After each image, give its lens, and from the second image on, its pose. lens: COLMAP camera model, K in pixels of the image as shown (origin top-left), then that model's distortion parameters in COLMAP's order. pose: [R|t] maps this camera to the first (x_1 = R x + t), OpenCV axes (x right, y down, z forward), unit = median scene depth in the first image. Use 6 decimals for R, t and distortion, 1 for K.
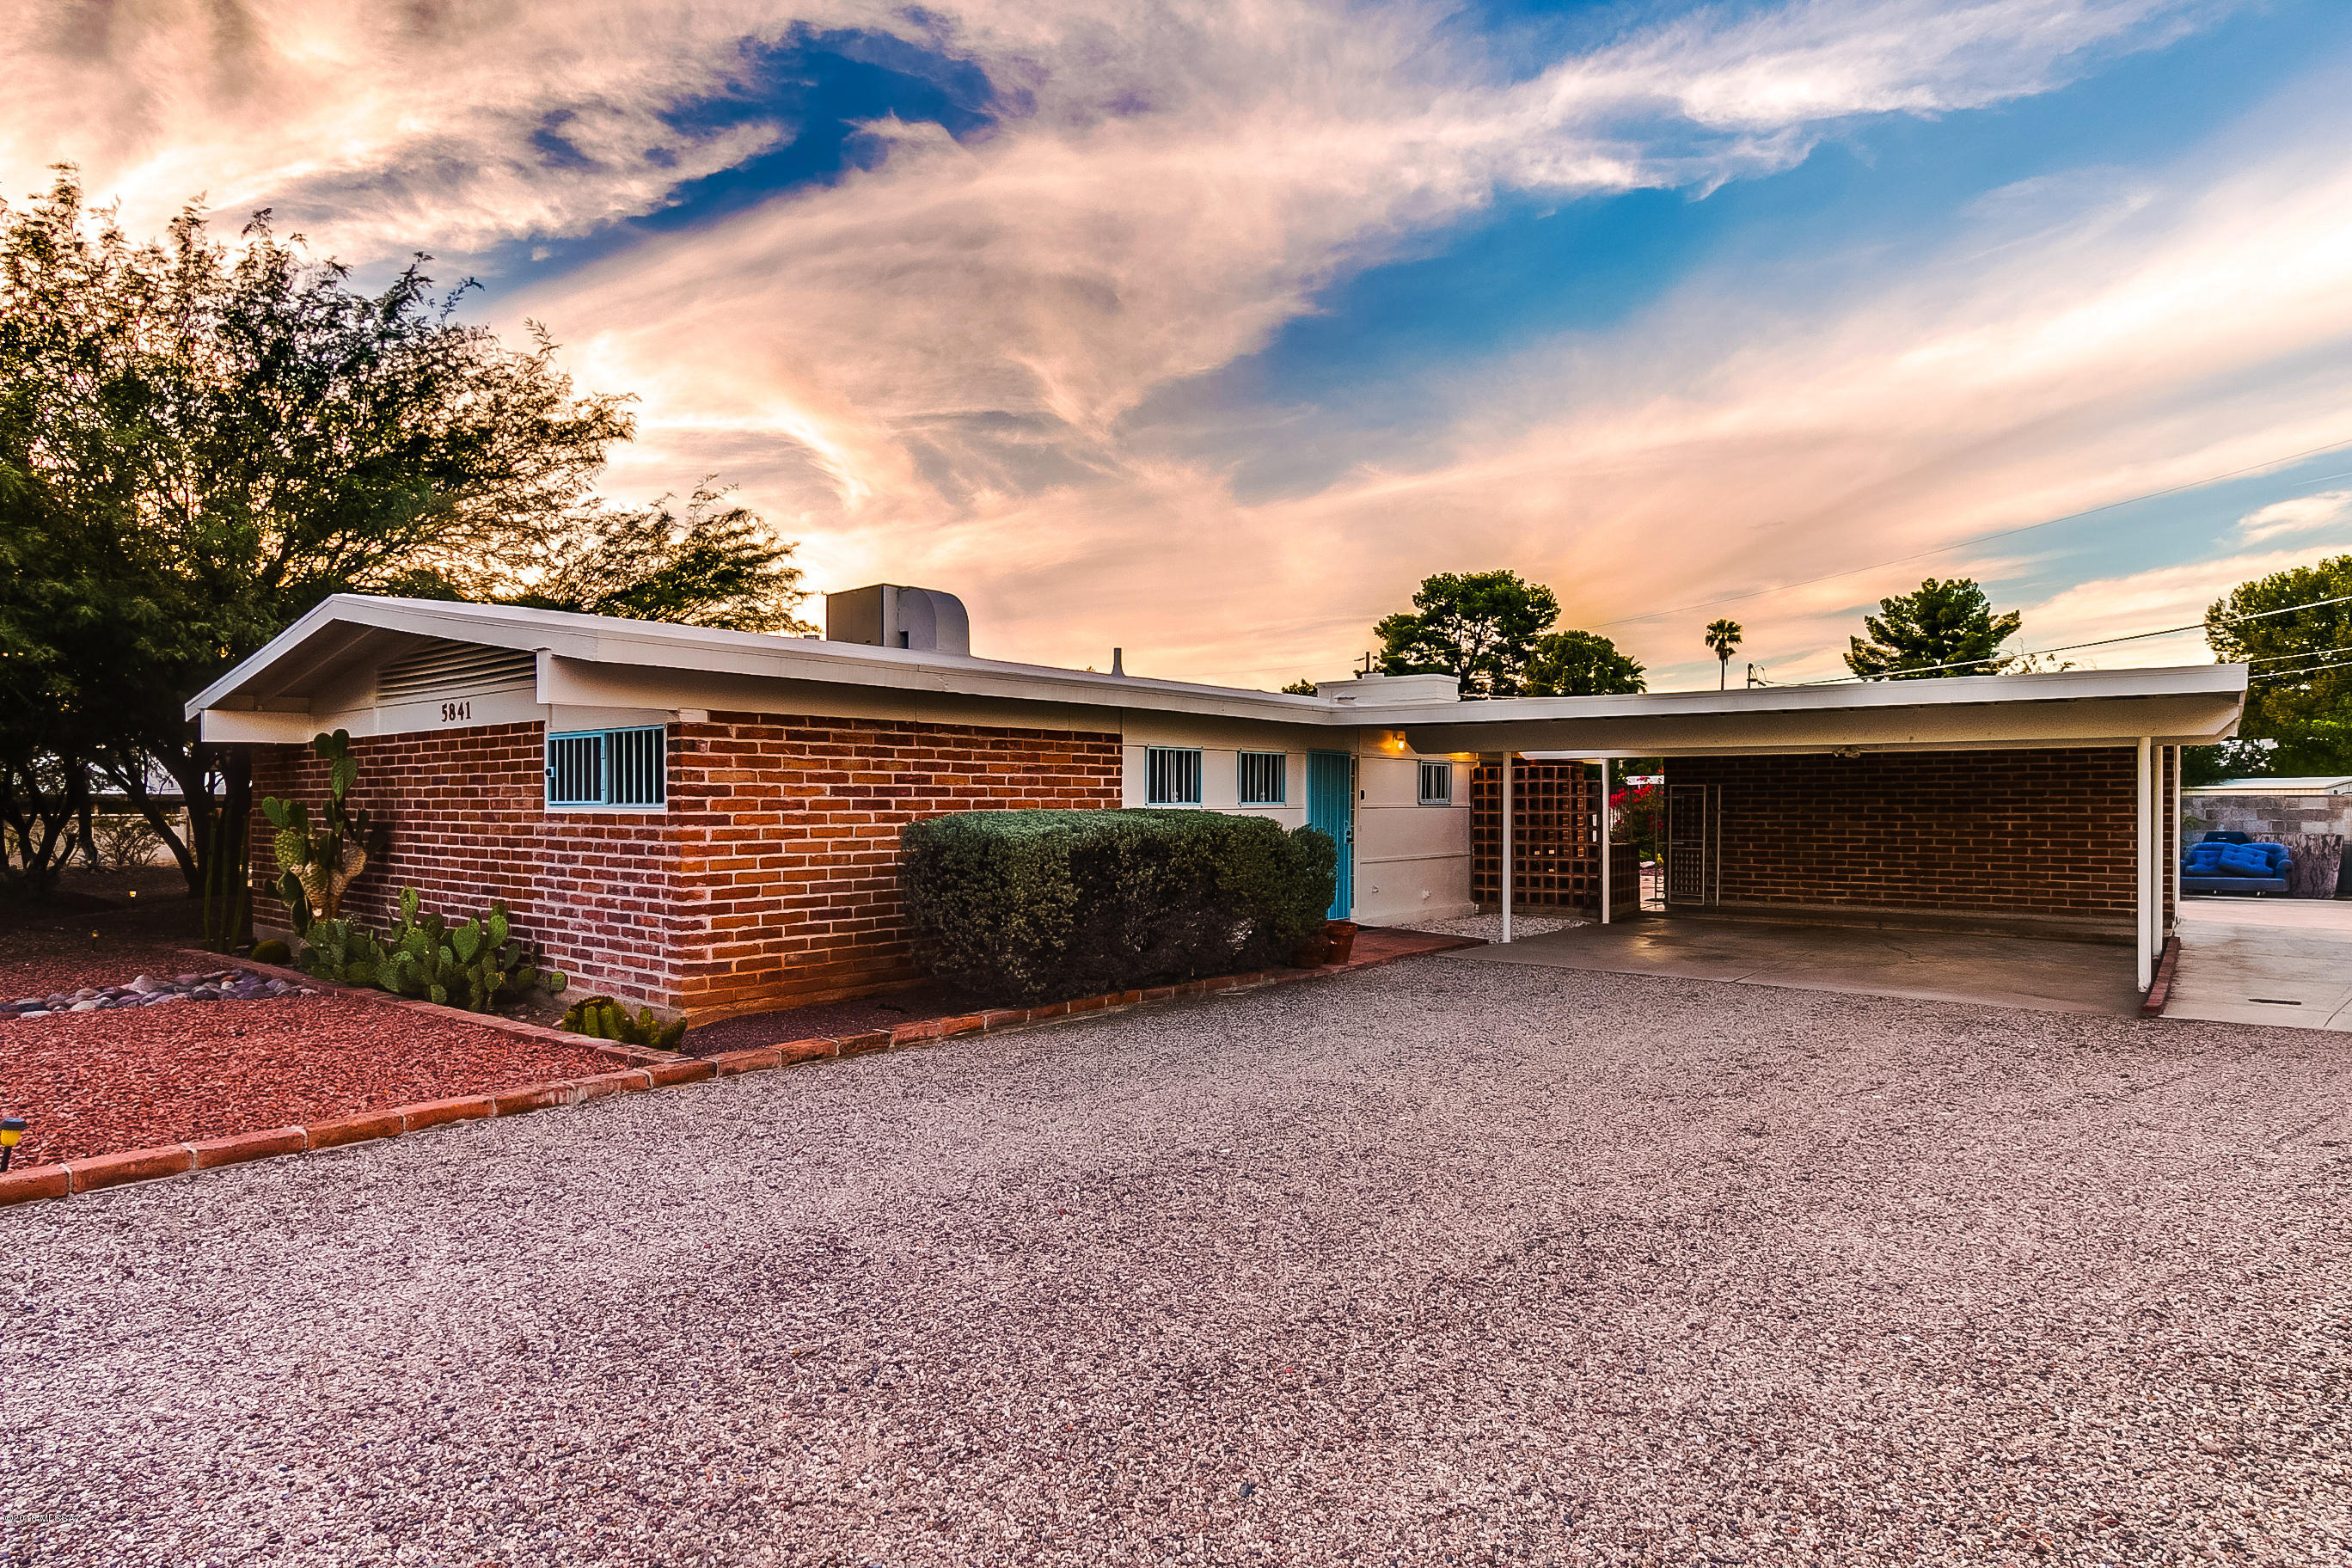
lens RADIAL K [[1308.3, 0, 1234.2], [0, 1308.3, 863.5], [0, 0, 1]] dist [-0.005345, -0.001316]
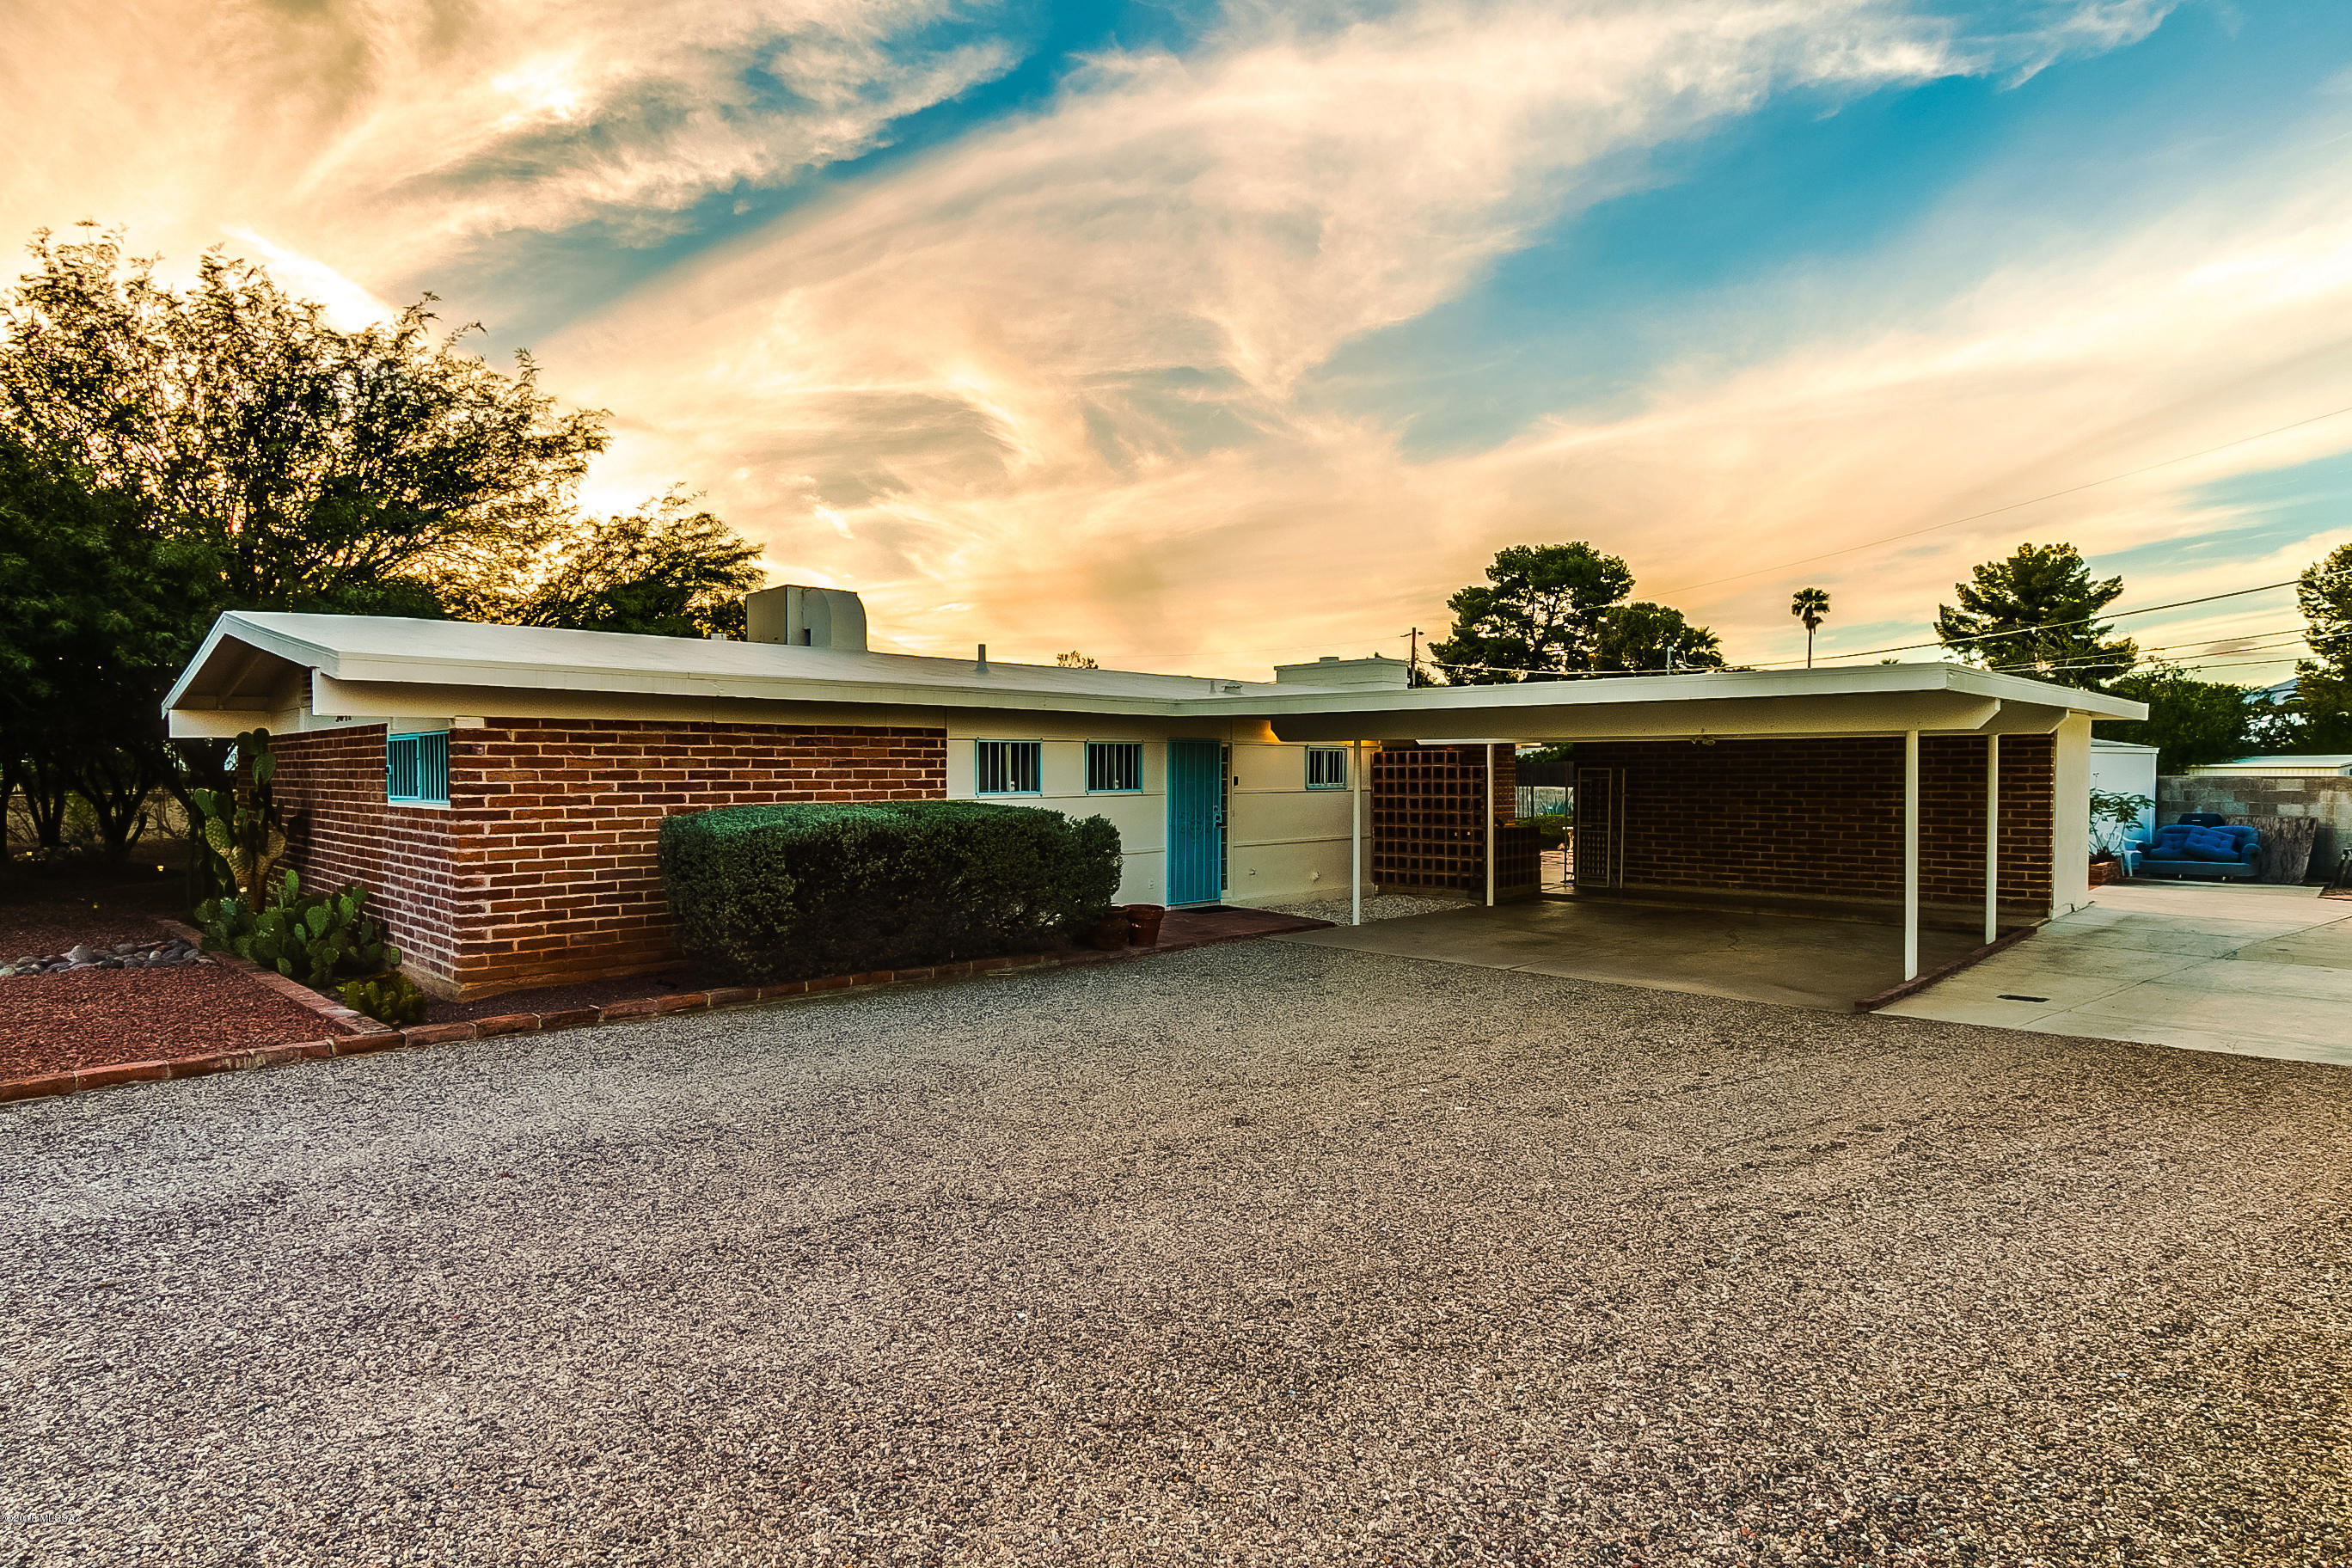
lens RADIAL K [[1308.3, 0, 1243.8], [0, 1308.3, 811.8], [0, 0, 1]] dist [-0.005345, -0.001316]
pose [[0.996523, 0.001103, -0.083314, 0.244049], [-0.002506, 0.999857, -0.016736, -0.013753], [0.083283, 0.016886, 0.996383, -0.043476]]
